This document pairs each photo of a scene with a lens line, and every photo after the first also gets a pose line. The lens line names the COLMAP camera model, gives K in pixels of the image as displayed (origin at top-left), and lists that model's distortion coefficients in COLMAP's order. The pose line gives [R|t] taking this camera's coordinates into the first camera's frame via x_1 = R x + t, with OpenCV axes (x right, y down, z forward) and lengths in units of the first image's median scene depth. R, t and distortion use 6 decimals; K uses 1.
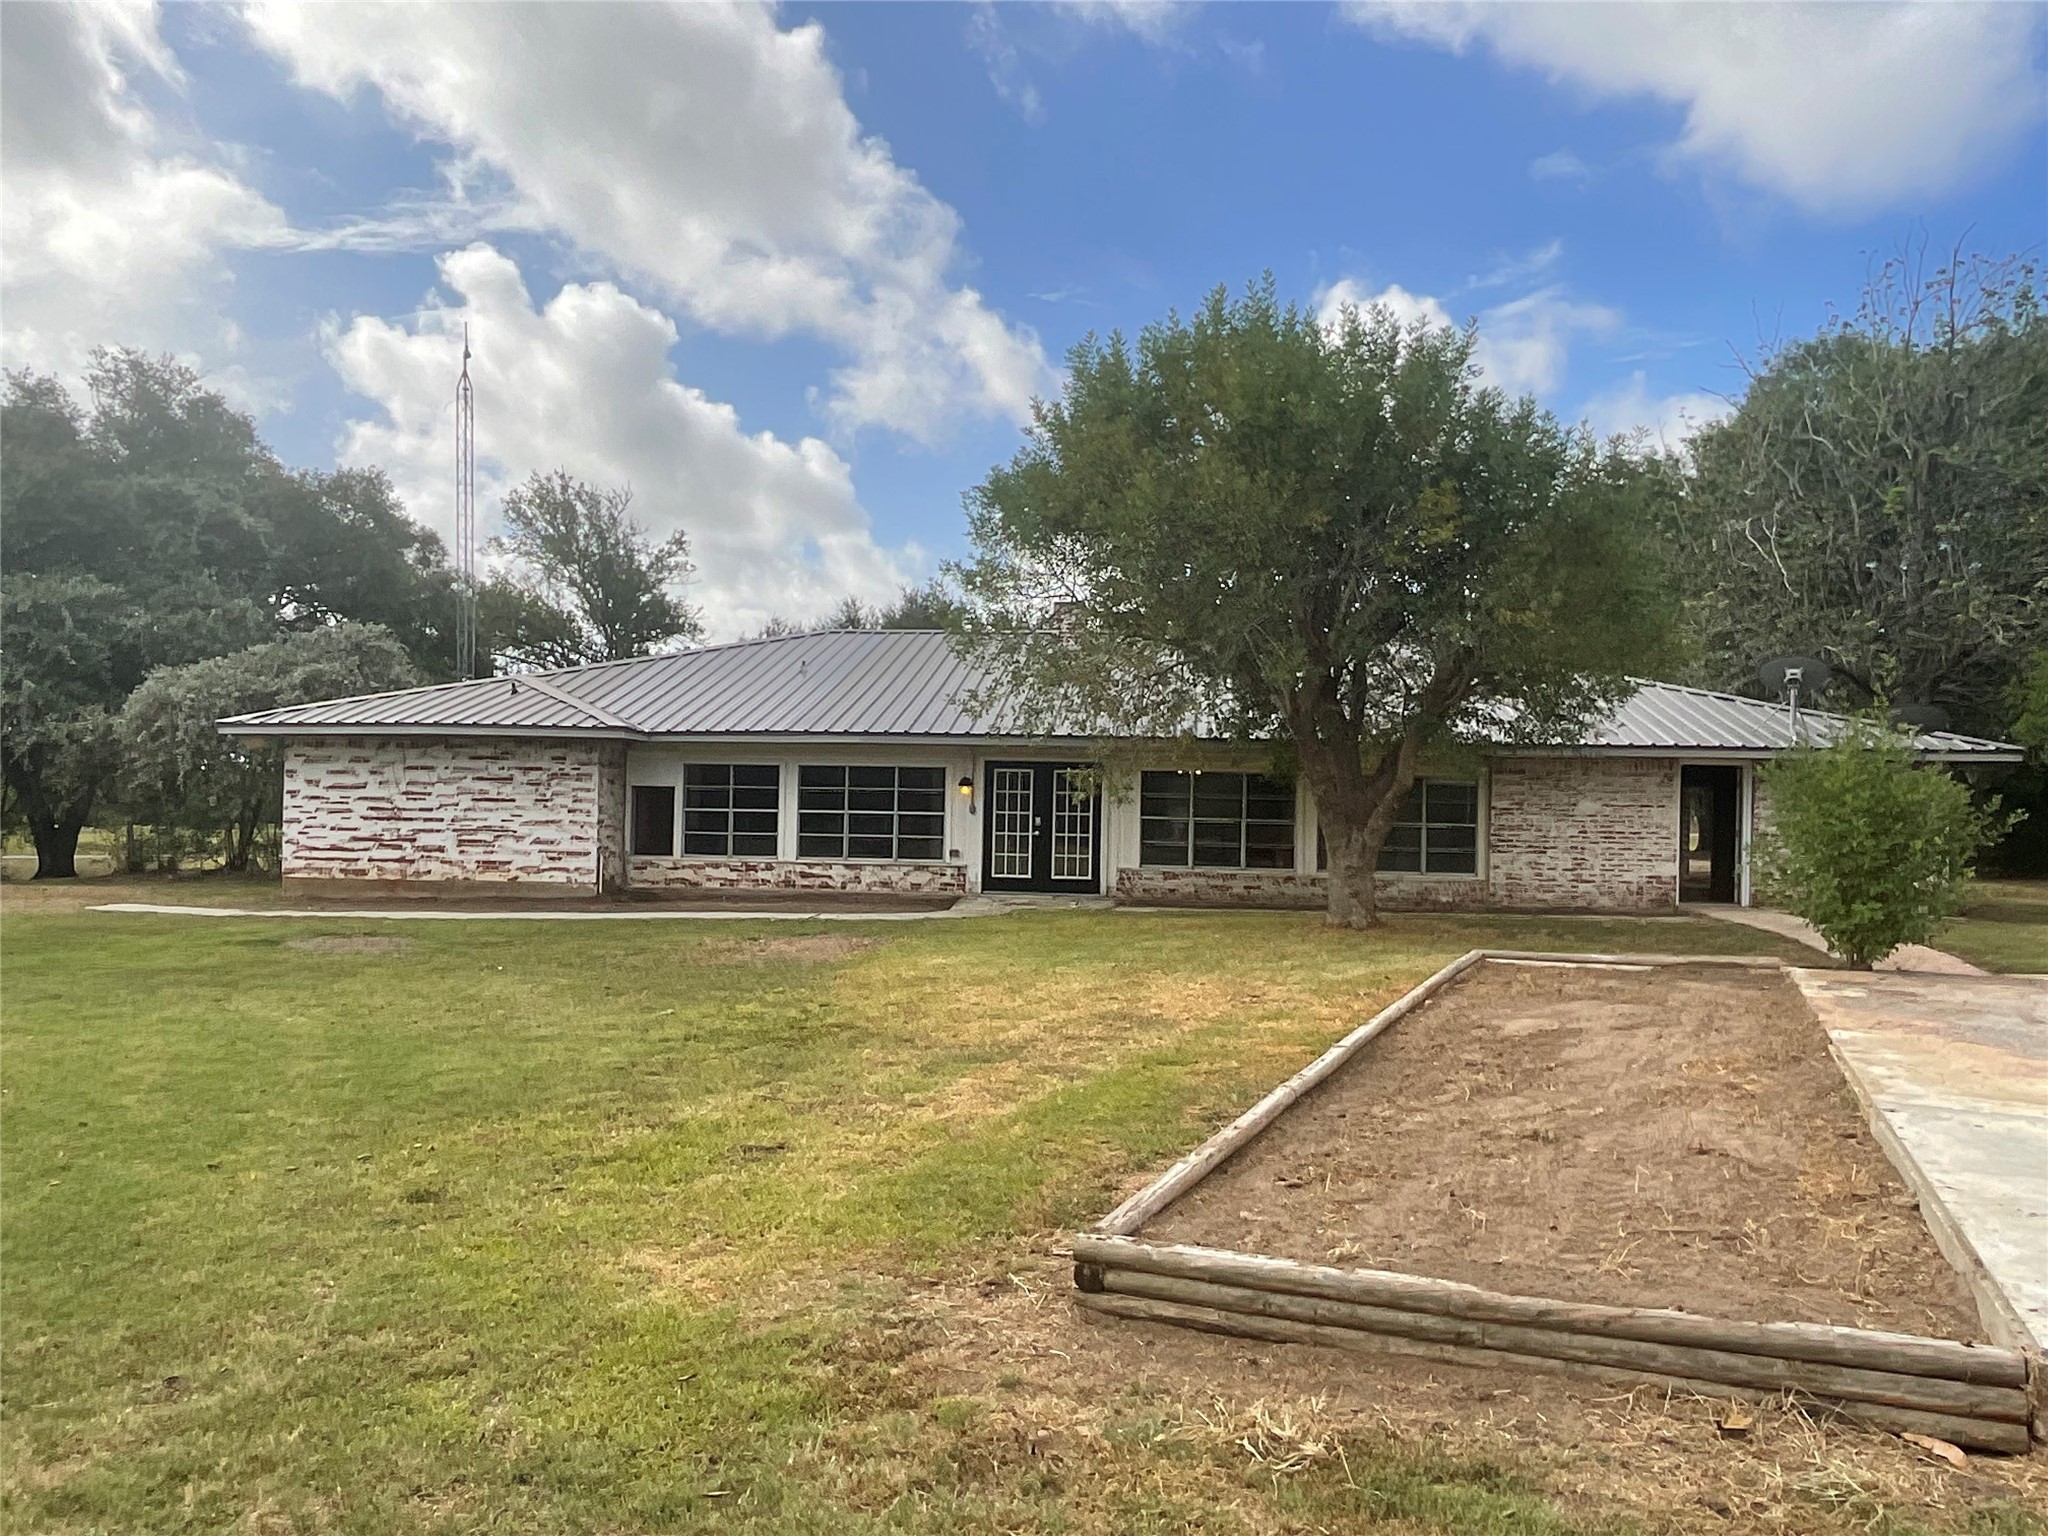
lens RADIAL K [[1378.5, 0, 1038.9], [0, 1378.5, 772.6], [0, 0, 1]] dist [0.009262, -0.015456]
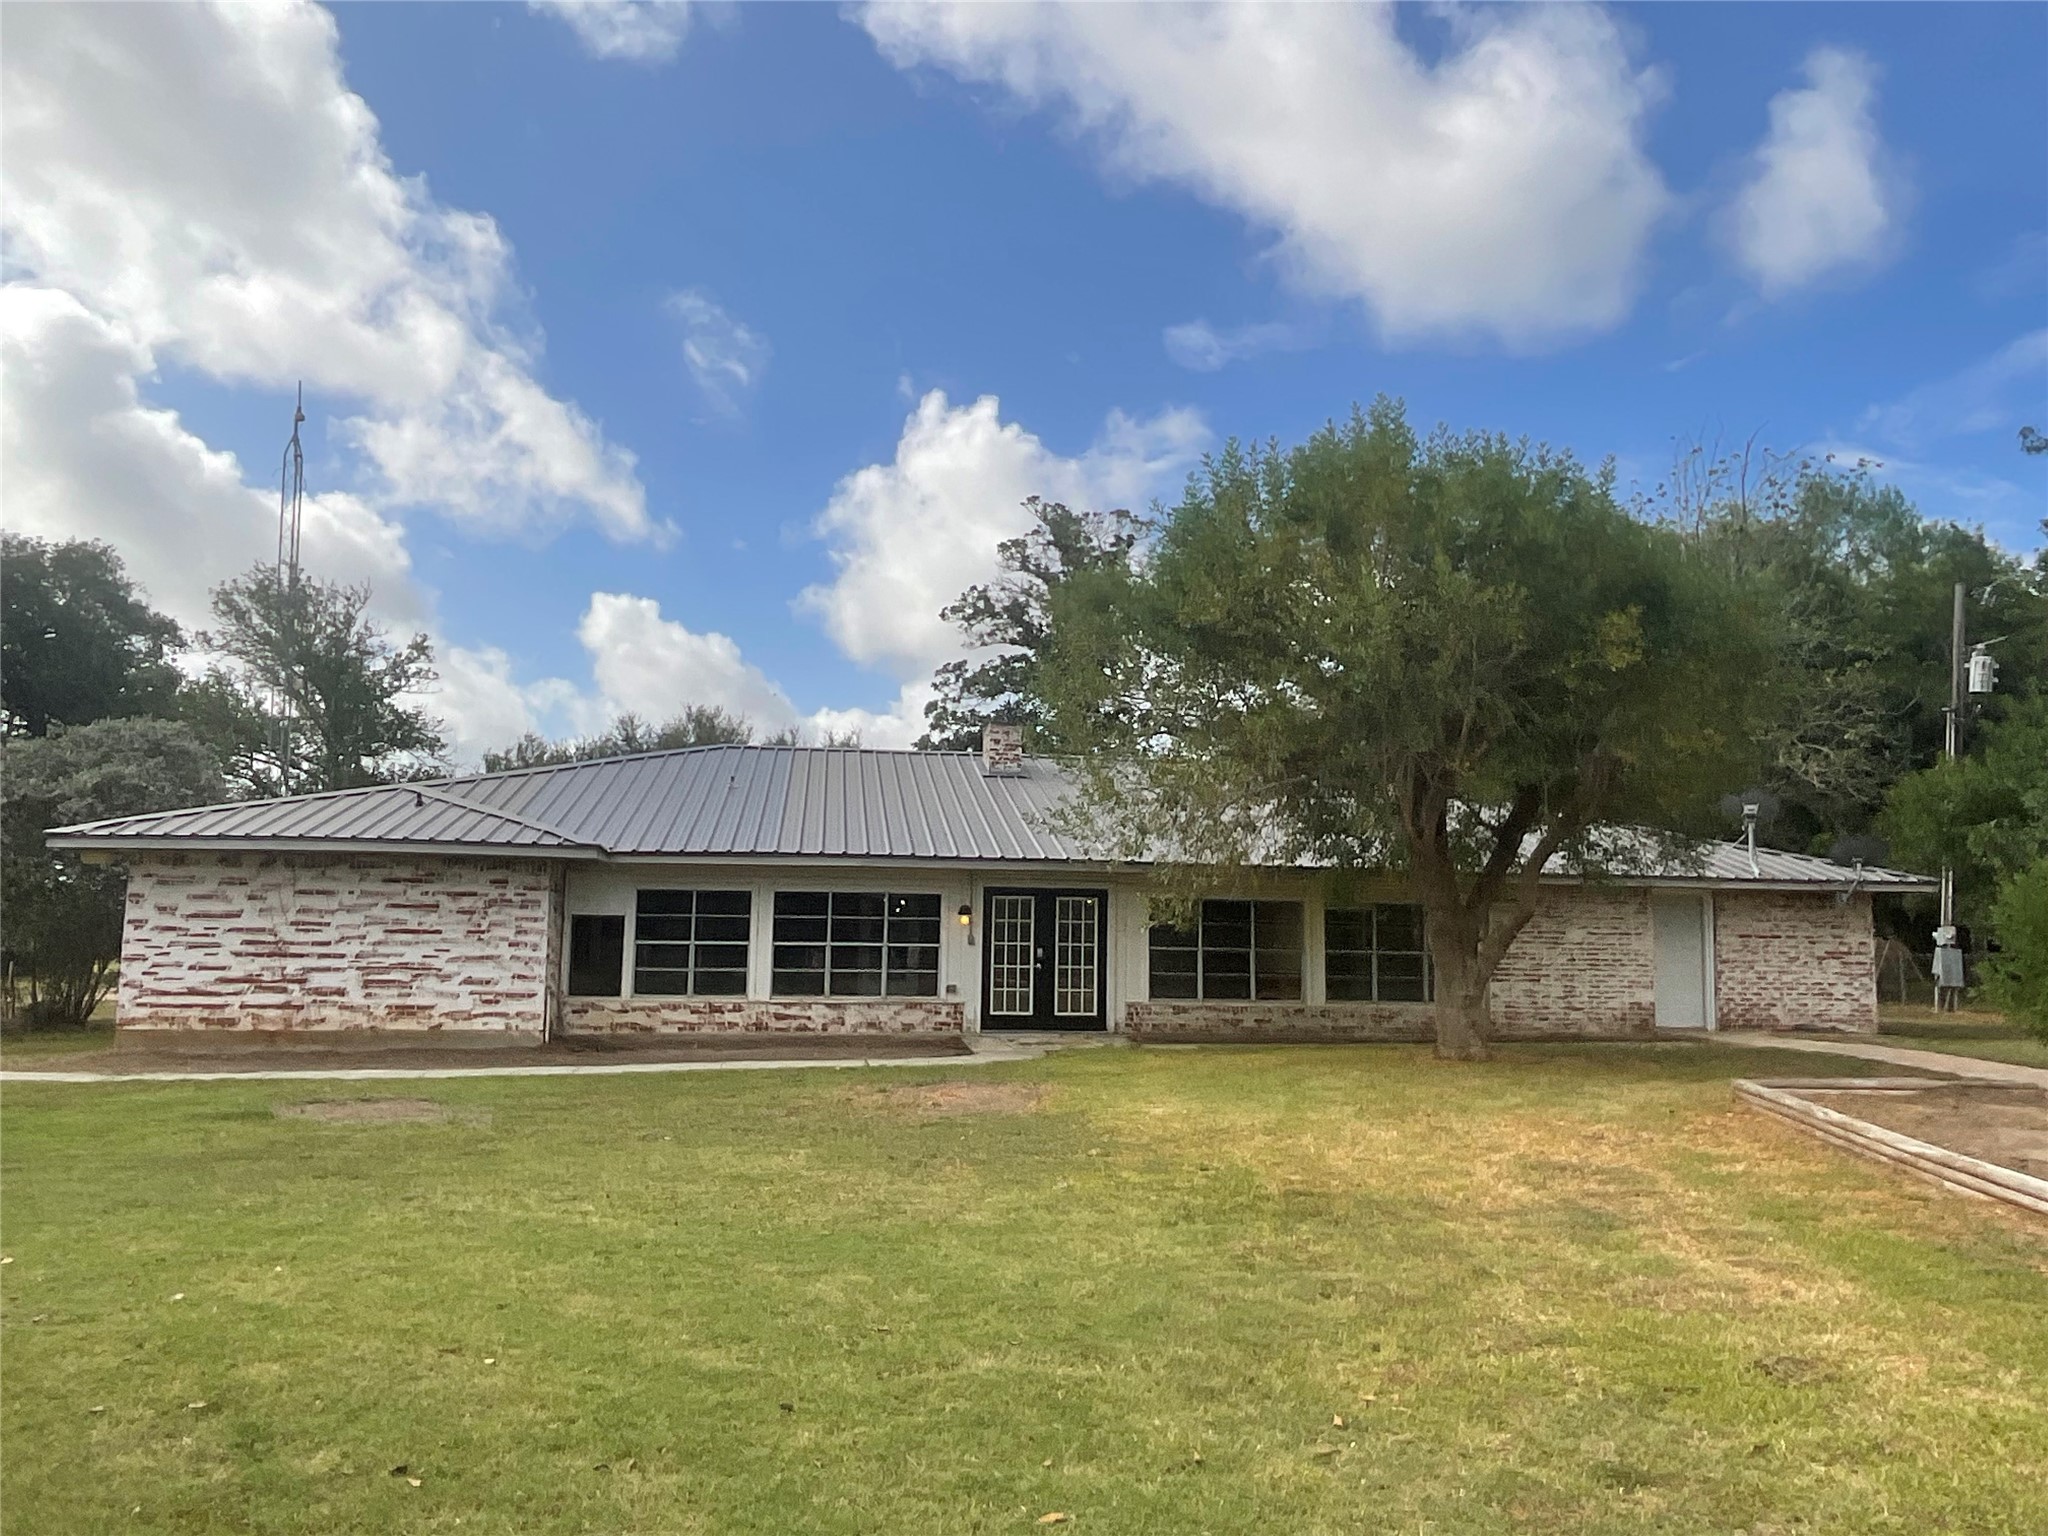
lens RADIAL K [[1378.5, 0, 1025.5], [0, 1378.5, 771.5], [0, 0, 1]] dist [0.009262, -0.015456]
pose [[0.968522, 0.026233, 0.247540, -0.245379], [-0.001666, 0.995092, -0.098939, 0.005648], [-0.248920, 0.095413, 0.963813, 0.097583]]
